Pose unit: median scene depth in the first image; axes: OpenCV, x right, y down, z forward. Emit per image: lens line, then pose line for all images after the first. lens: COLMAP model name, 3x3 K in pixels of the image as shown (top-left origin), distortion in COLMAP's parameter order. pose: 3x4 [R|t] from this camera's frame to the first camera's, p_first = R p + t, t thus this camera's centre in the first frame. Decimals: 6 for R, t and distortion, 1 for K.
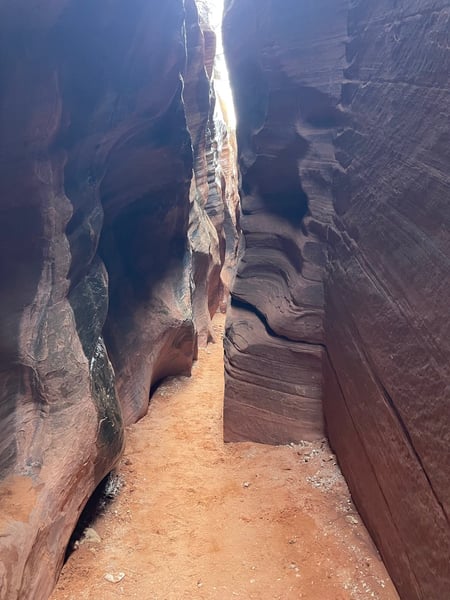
lens RADIAL K [[560.5, 0, 226.8], [0, 560.5, 299.8], [0, 0, 1]] dist [-0.005003, 0.000000]
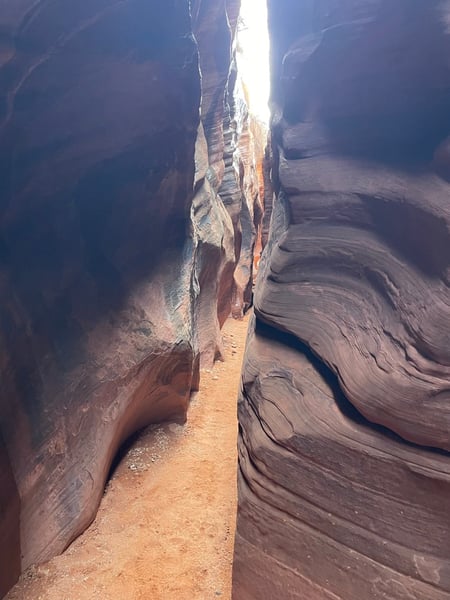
lens RADIAL K [[560.5, 0, 223.4], [0, 560.5, 300.7], [0, 0, 1]] dist [-0.005003, 0.000000]
pose [[0.998756, 0.041847, -0.027104, -0.008660], [-0.041777, 0.999122, 0.003140, -0.019287], [0.027211, -0.002004, 0.999628, 0.431613]]
